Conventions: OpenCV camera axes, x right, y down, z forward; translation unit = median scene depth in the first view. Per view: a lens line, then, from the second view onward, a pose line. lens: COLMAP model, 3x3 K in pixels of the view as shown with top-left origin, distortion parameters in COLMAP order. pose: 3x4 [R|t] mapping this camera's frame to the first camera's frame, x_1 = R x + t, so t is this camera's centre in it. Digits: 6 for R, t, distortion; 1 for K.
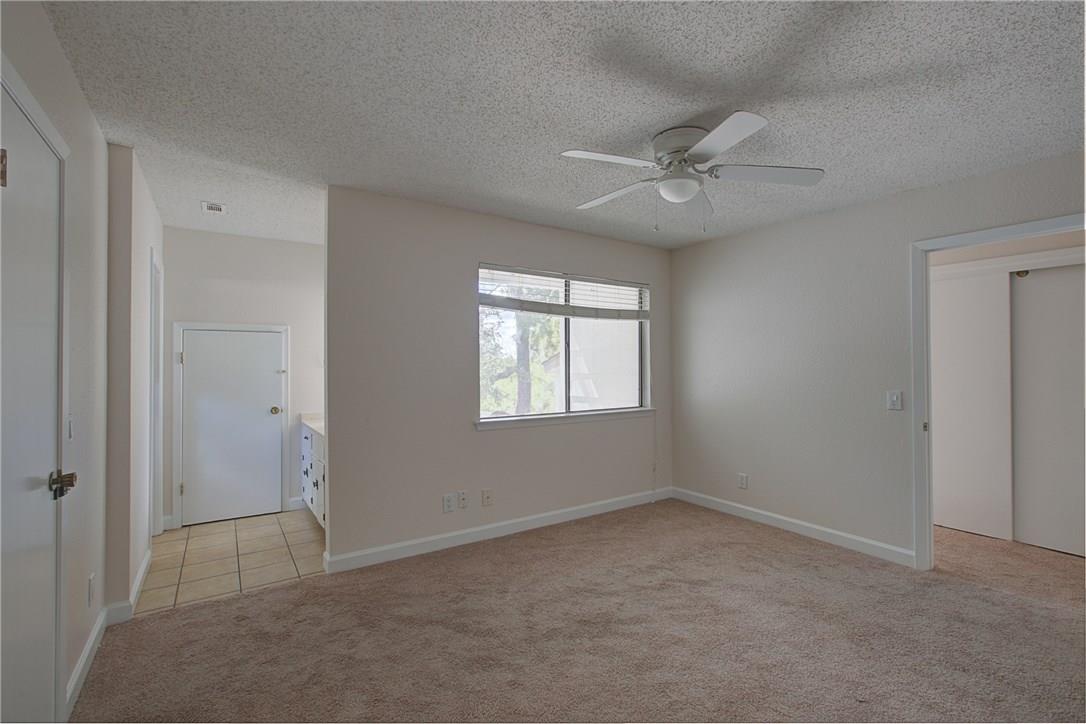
lens RADIAL K [[484.4, 0, 540.8], [0, 484.4, 362.3], [0, 0, 1]] dist [-0.000867, 0.000621]
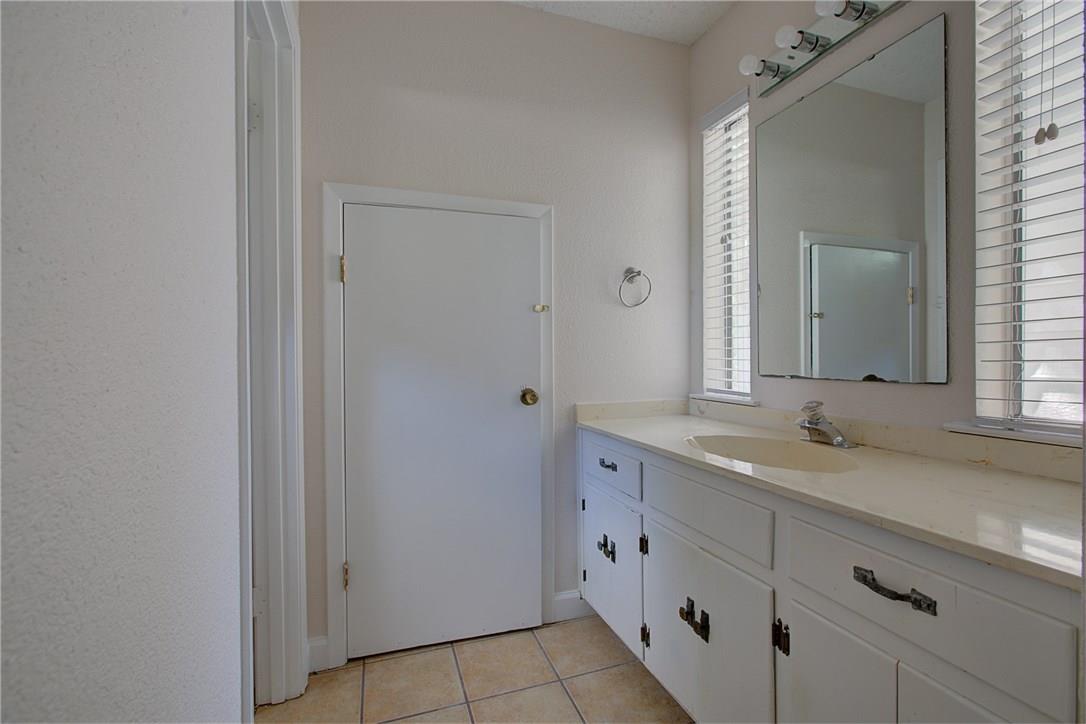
lens RADIAL K [[484.4, 0, 544.0], [0, 484.4, 360.8], [0, 0, 1]] dist [-0.000867, 0.000621]
pose [[0.968815, -0.001742, -0.247777, -0.464899], [0.006001, 0.999847, 0.016433, 0.065388], [0.247711, -0.017407, 0.968678, 0.632152]]
